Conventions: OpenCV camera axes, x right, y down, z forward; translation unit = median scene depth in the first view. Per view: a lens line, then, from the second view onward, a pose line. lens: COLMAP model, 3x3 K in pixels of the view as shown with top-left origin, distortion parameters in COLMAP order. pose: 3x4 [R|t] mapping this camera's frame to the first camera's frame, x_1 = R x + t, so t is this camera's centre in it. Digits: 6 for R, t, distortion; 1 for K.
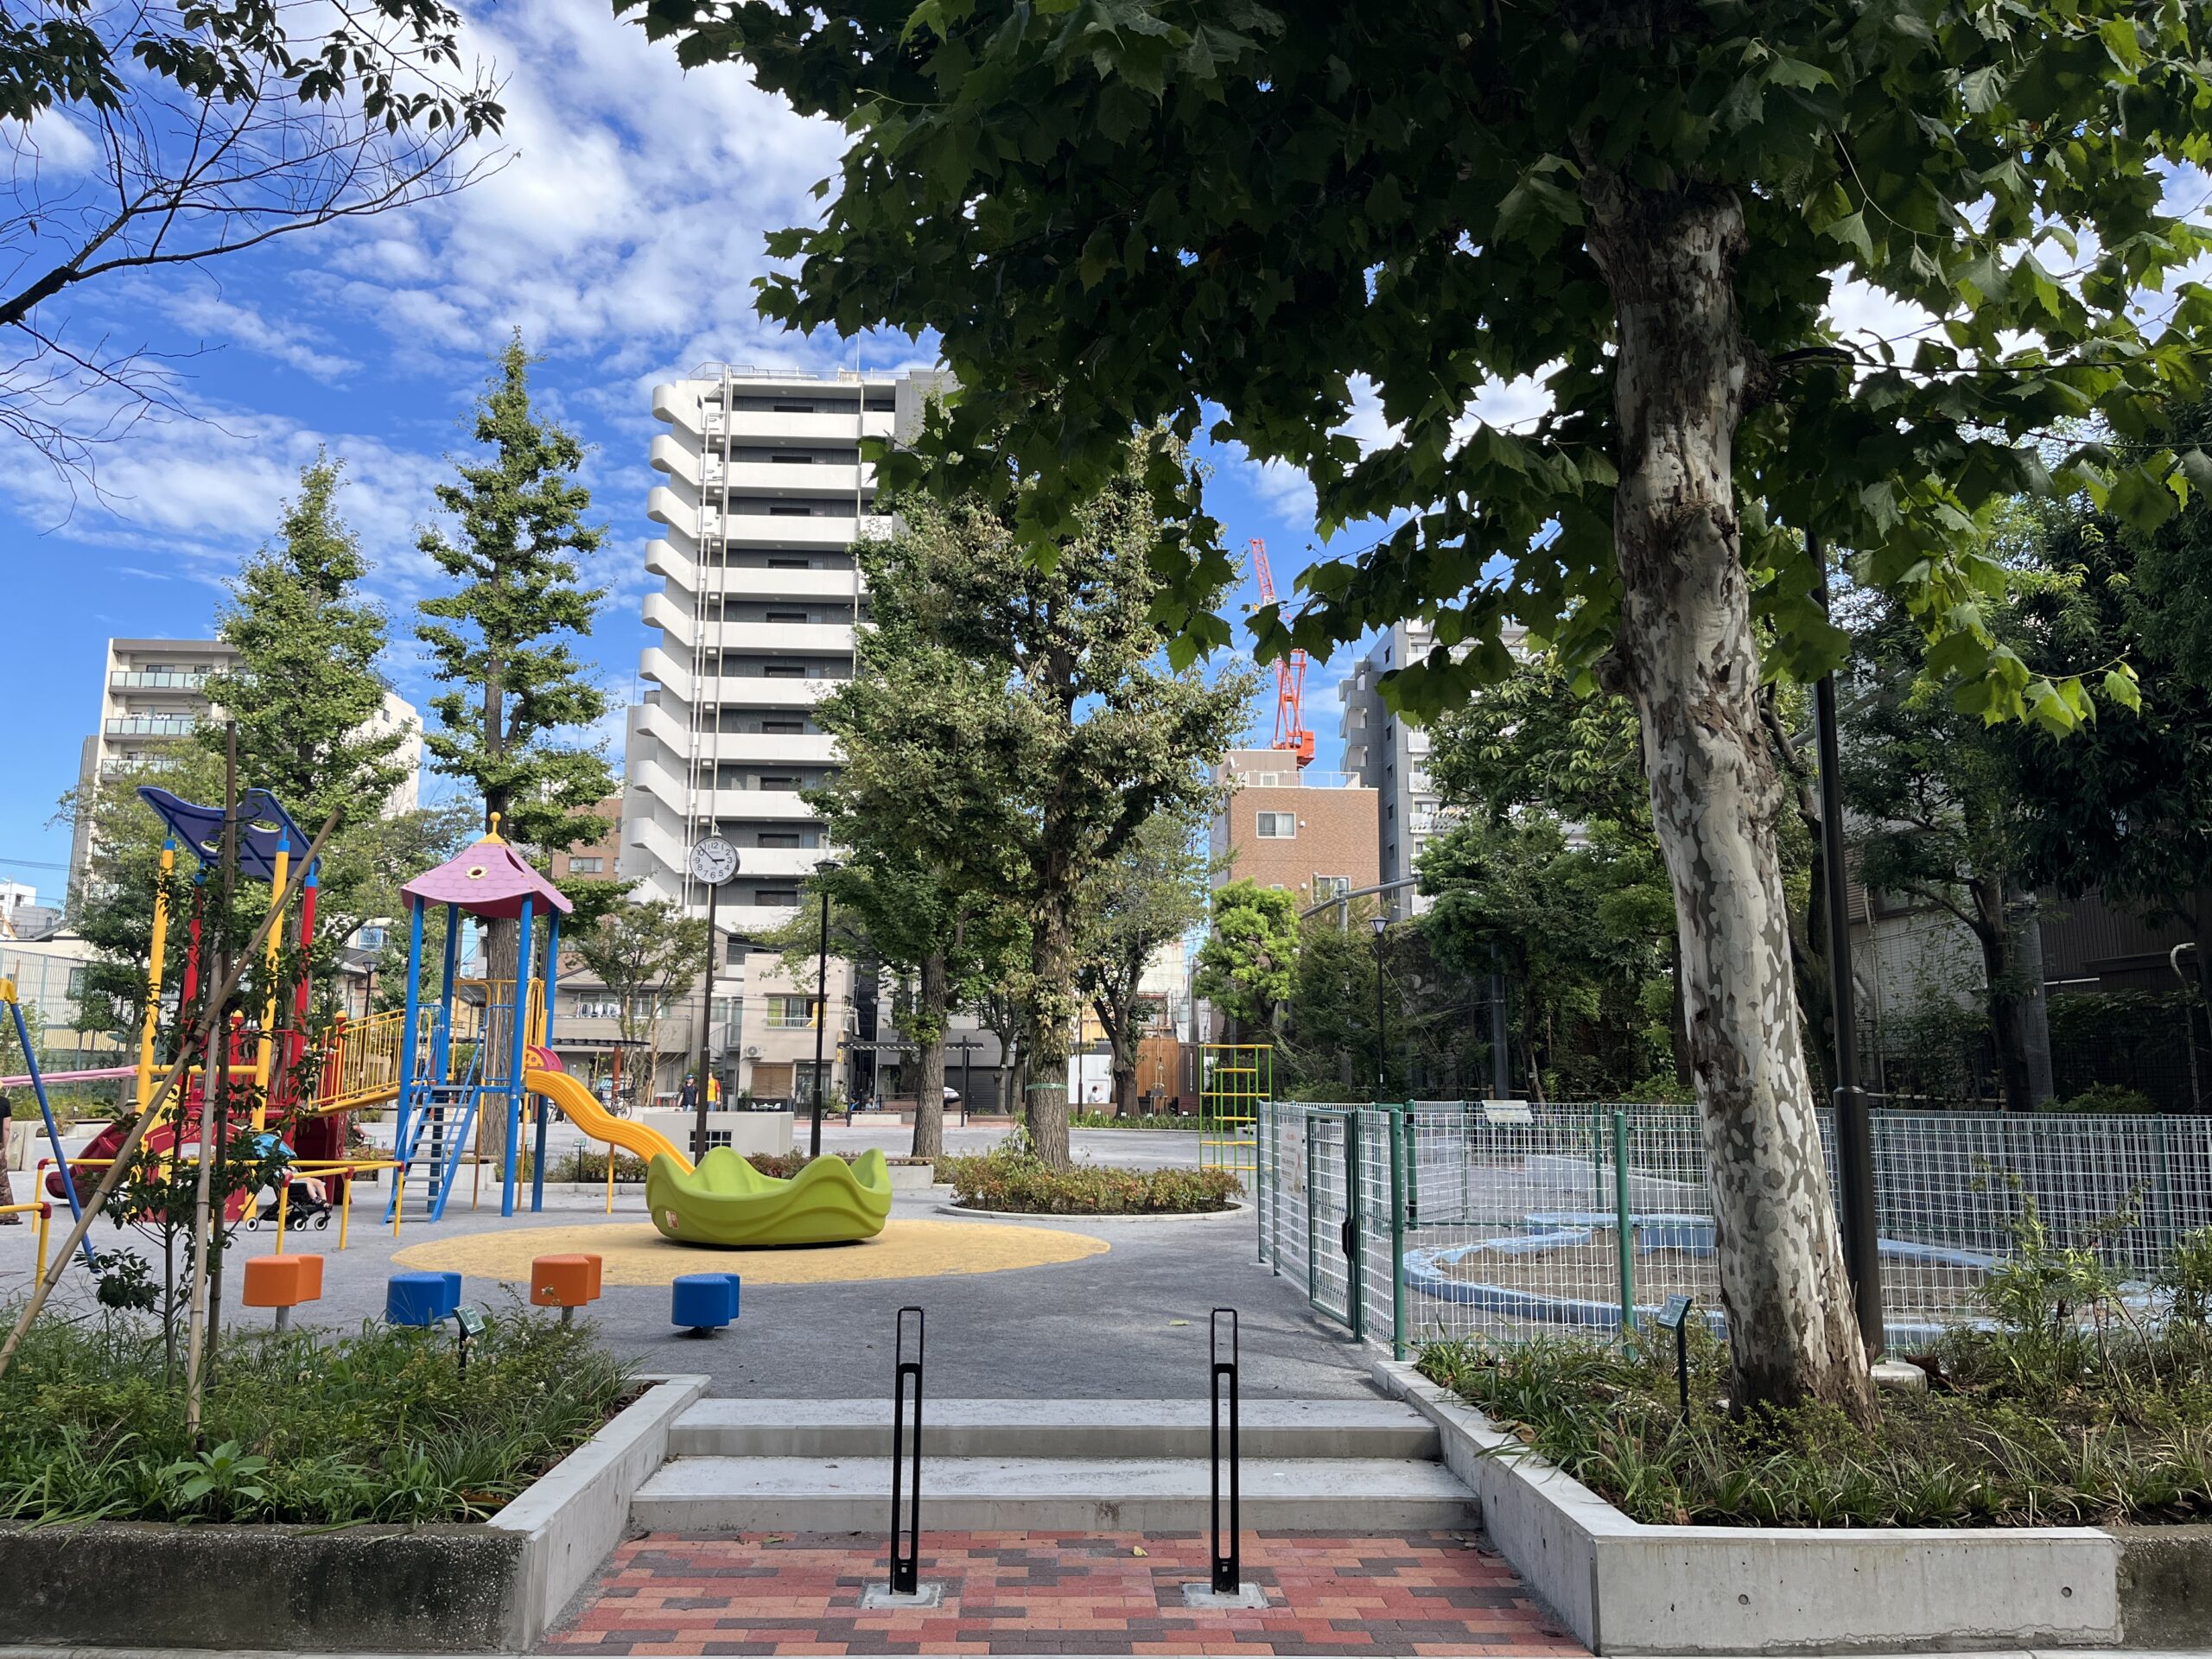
lens RADIAL K [[1641.1, 0, 1106.0], [0, 1641.1, 829.5], [0, 0, 1]] dist [-0.000072, -0.002335]
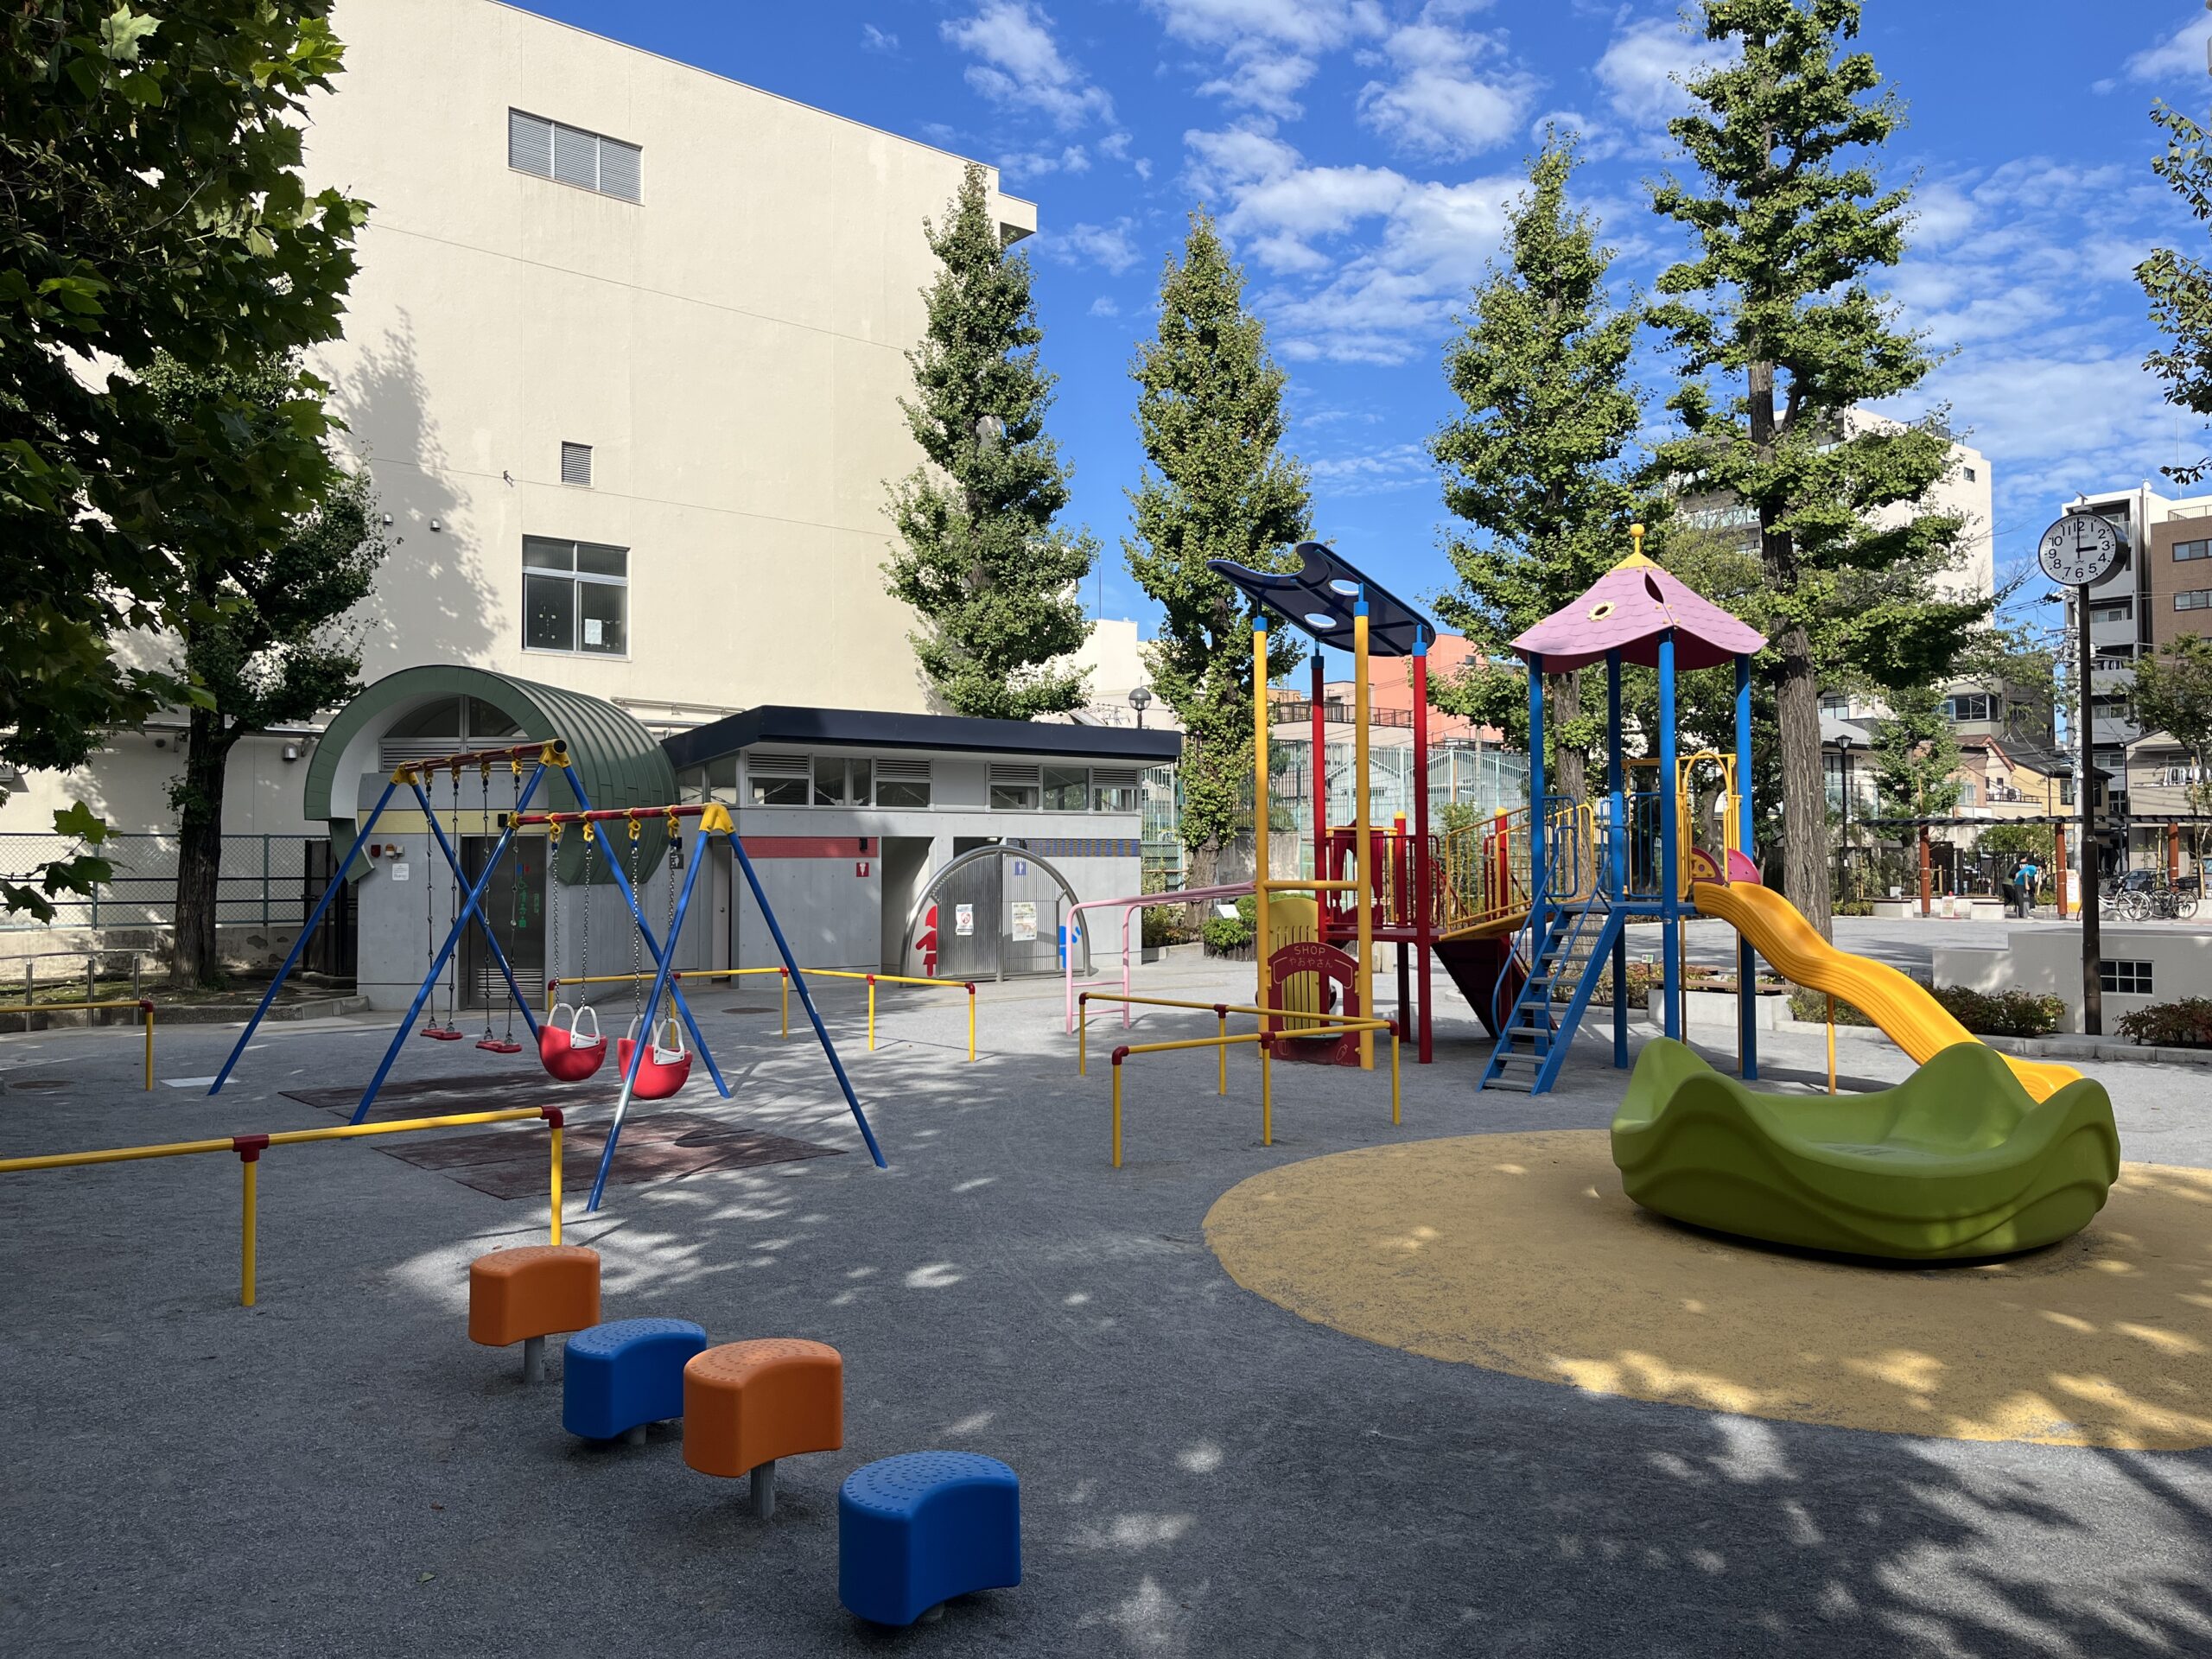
lens RADIAL K [[1664.9, 0, 1106.0], [0, 1664.9, 829.5], [0, 0, 1]] dist [-0.001080, -0.000223]
pose [[0.611479, -0.027765, -0.790773, 0.039957], [0.133147, 0.988744, 0.068242, 0.030220], [0.779978, -0.147018, 0.608293, 0.270501]]
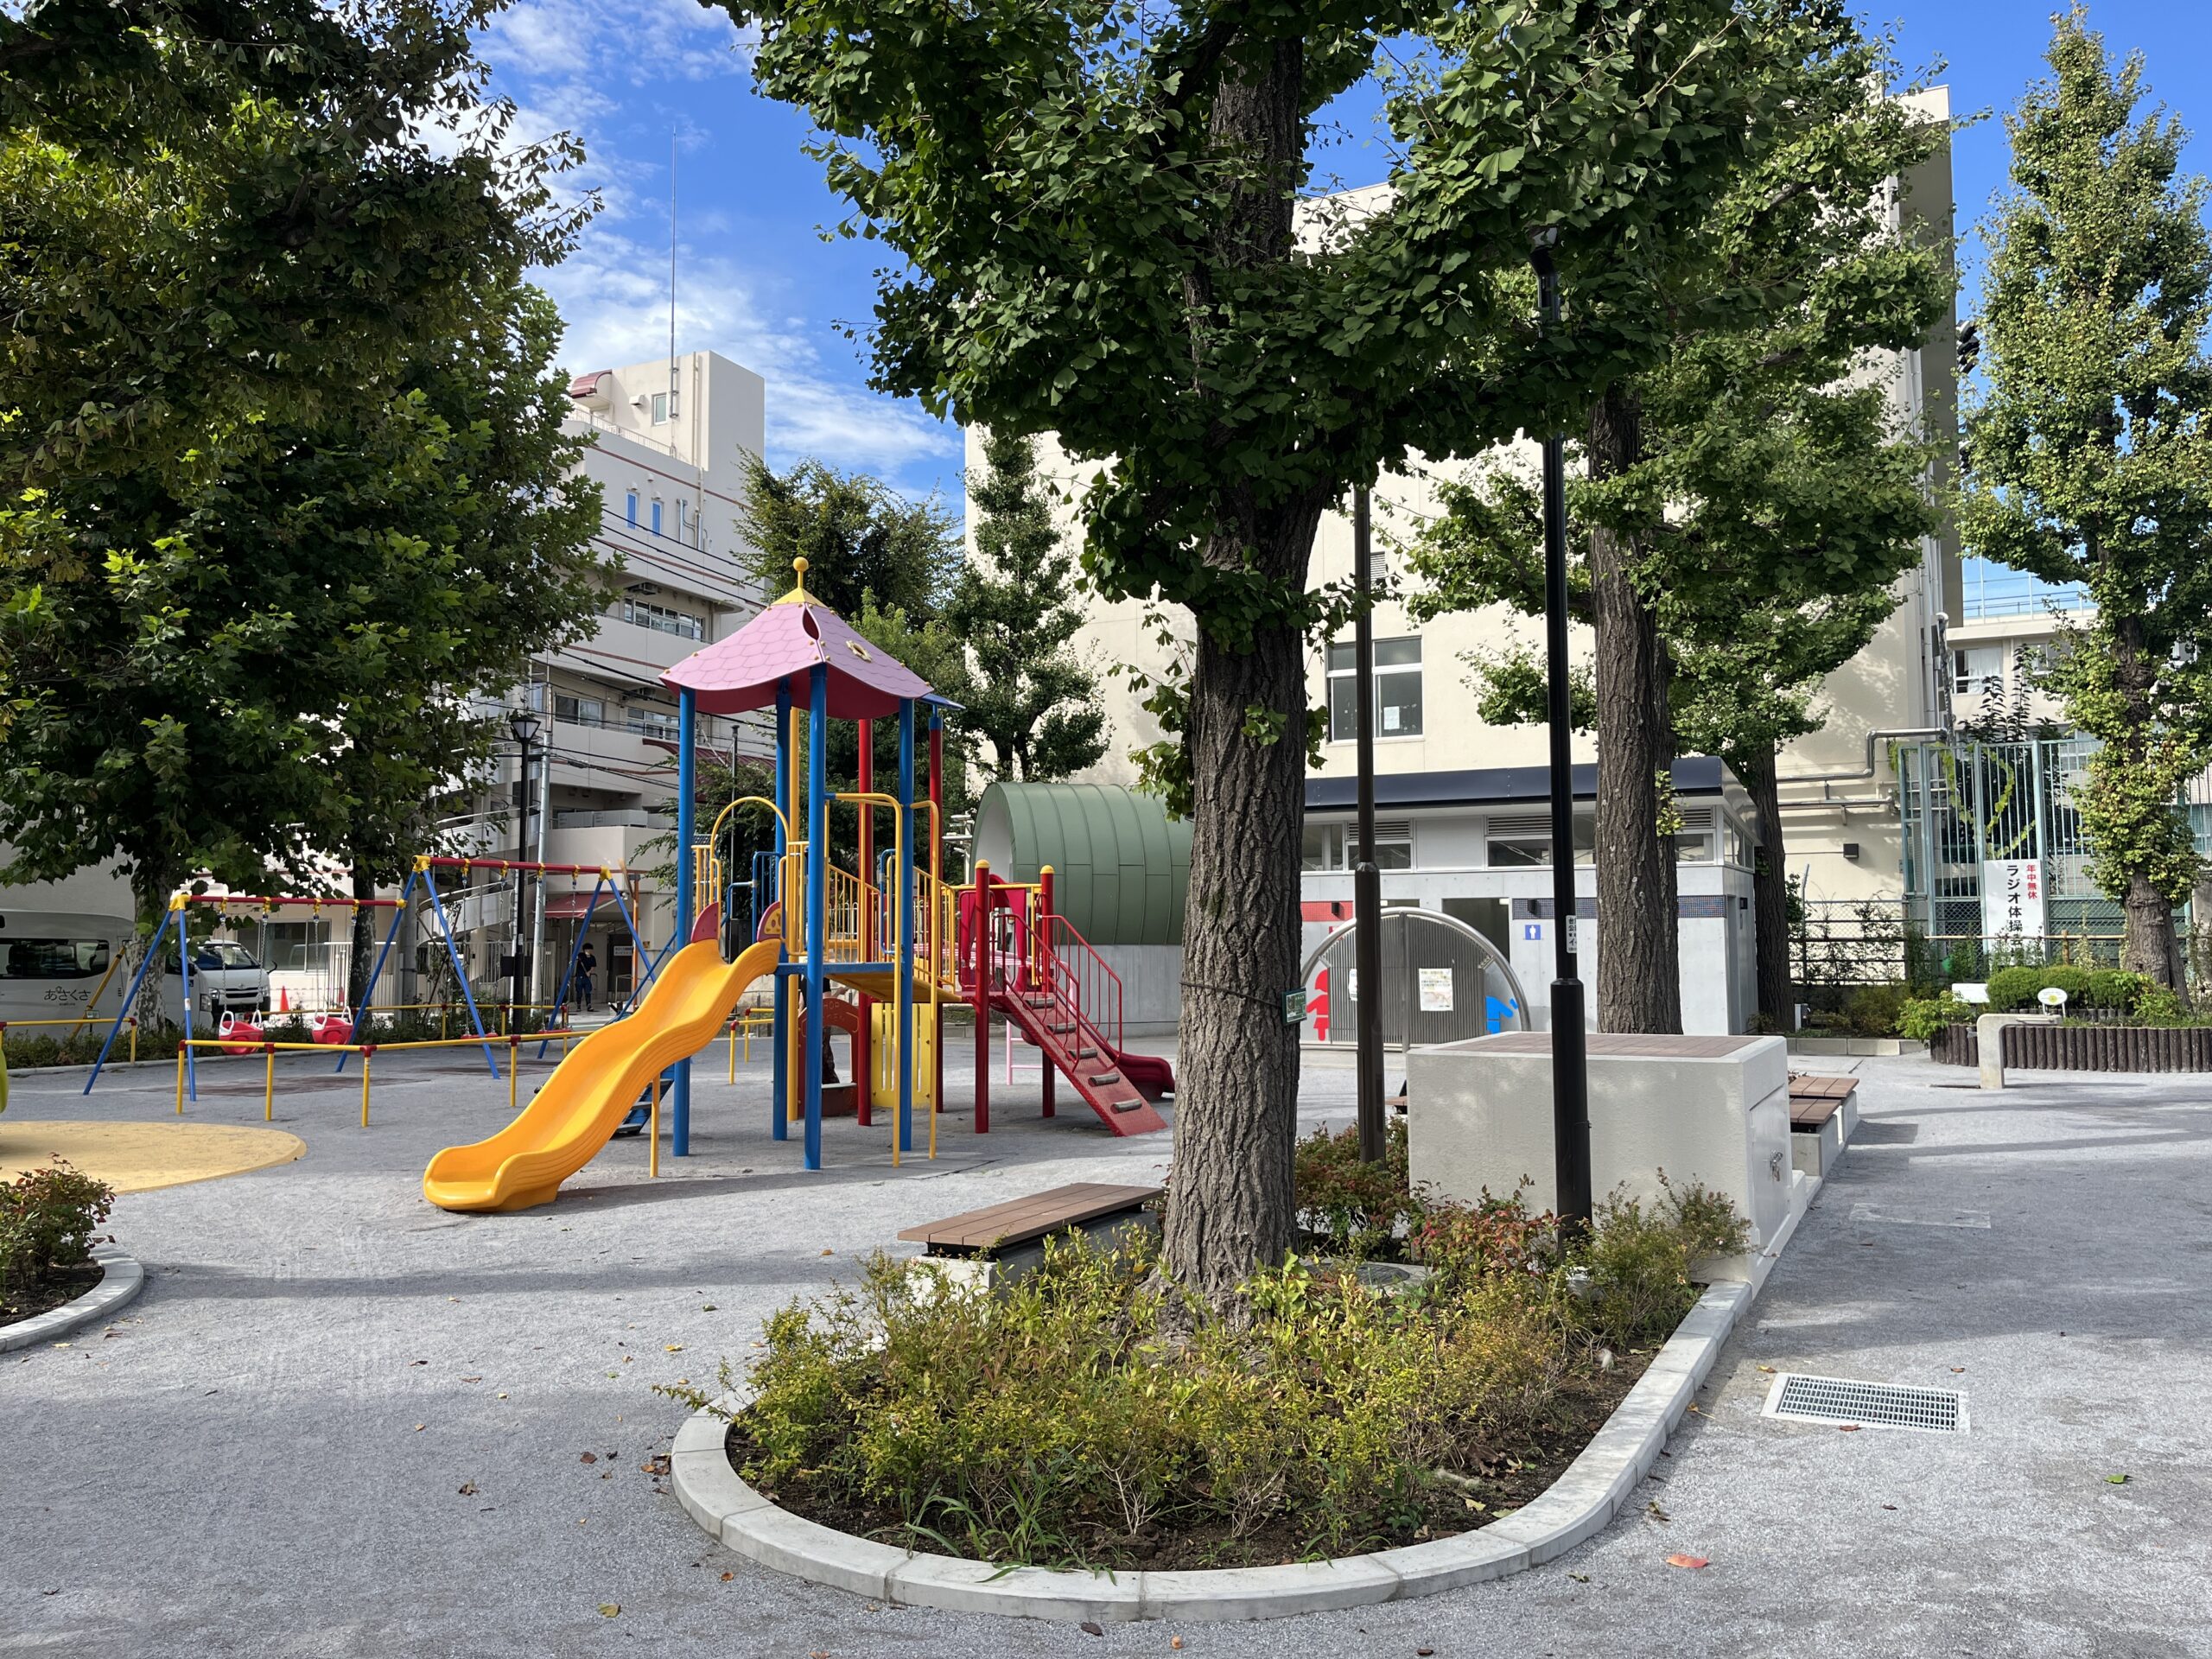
lens RADIAL K [[1641.1, 0, 1106.0], [0, 1641.1, 829.5], [0, 0, 1]] dist [-0.000072, -0.002335]
pose [[-0.486231, -0.065963, -0.871337, 0.093620], [0.141107, 0.978133, -0.152790, 0.139641], [0.862362, -0.197243, -0.466291, 0.913766]]
